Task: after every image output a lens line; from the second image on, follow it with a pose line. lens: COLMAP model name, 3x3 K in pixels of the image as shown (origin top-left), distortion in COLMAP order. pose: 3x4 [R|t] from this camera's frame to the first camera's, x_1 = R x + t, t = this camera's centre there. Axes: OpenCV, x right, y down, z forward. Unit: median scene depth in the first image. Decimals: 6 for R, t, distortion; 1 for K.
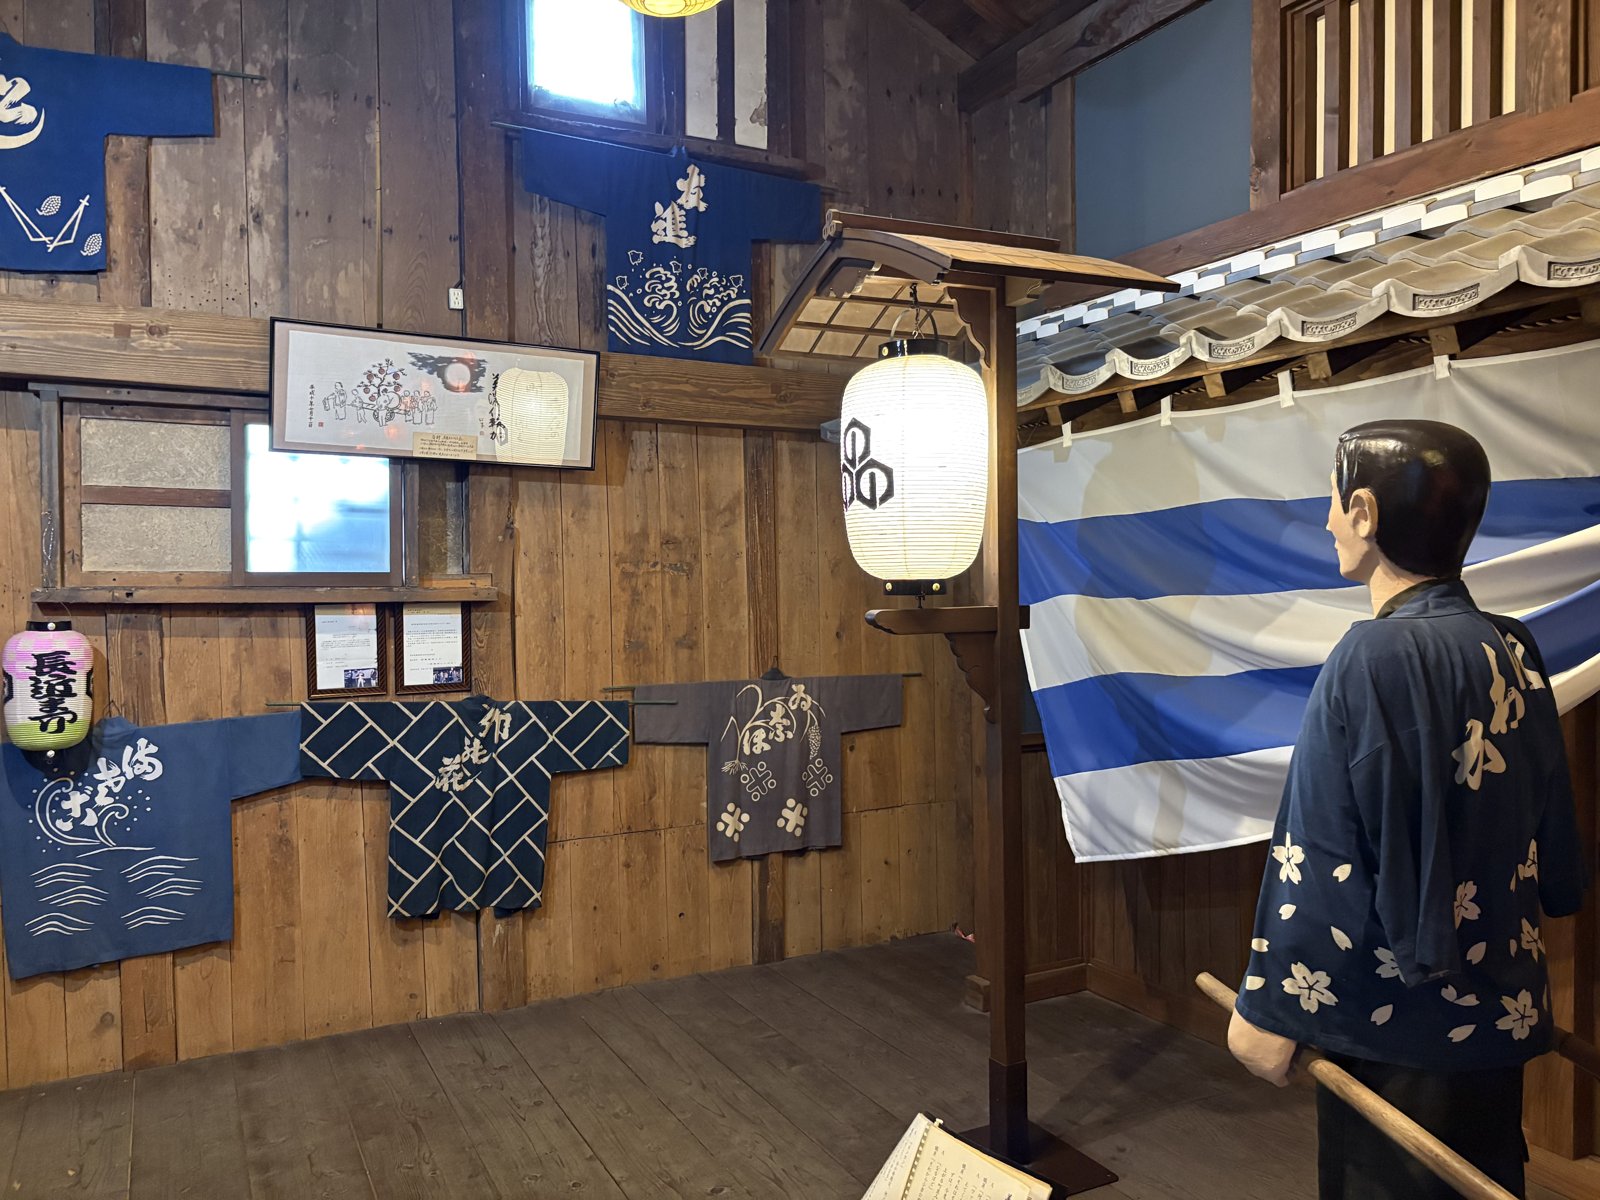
lens RADIAL K [[1220.9, 0, 790.2], [0, 1220.9, 599.3], [0, 0, 1]] dist [0.020754, -0.016011]
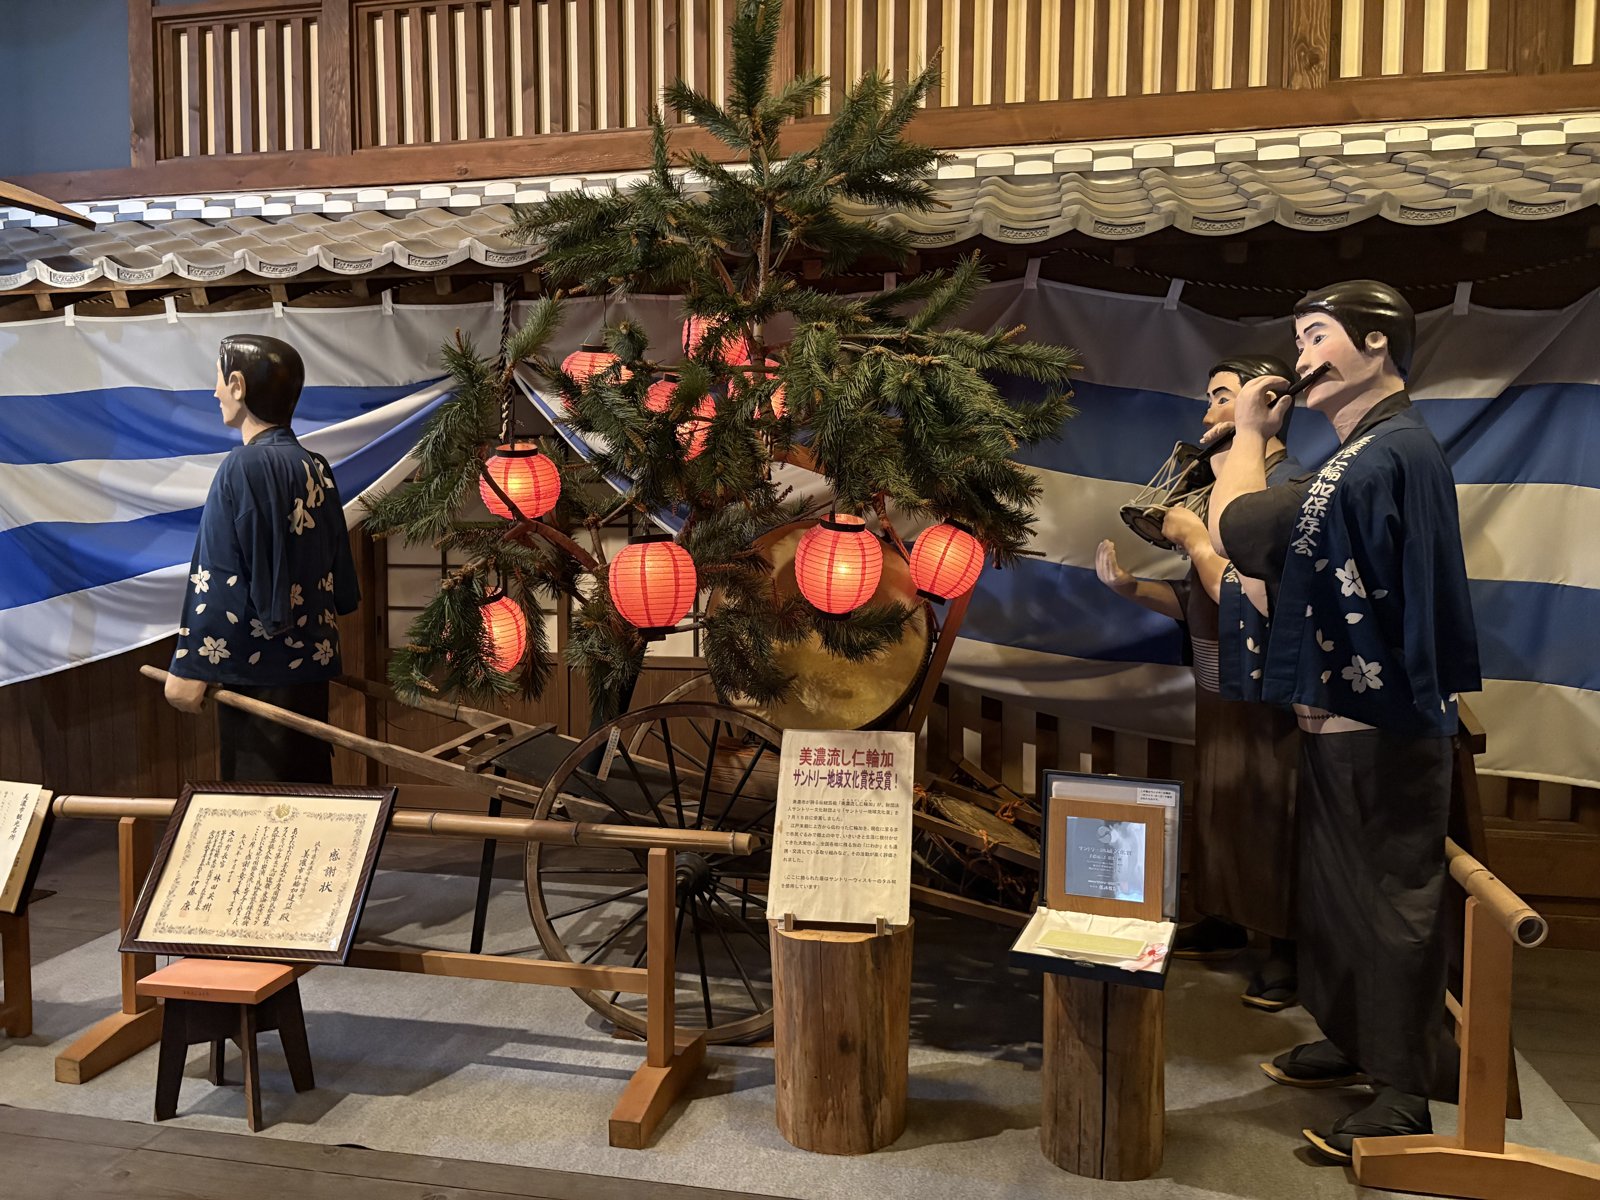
lens RADIAL K [[1220.9, 0, 791.9], [0, 1220.9, 599.6], [0, 0, 1]] dist [0.020754, -0.016011]
pose [[0.635789, -0.037557, 0.770948, -0.257576], [0.002051, 0.998894, 0.046969, 0.101863], [-0.771860, -0.028281, 0.635163, -0.483970]]
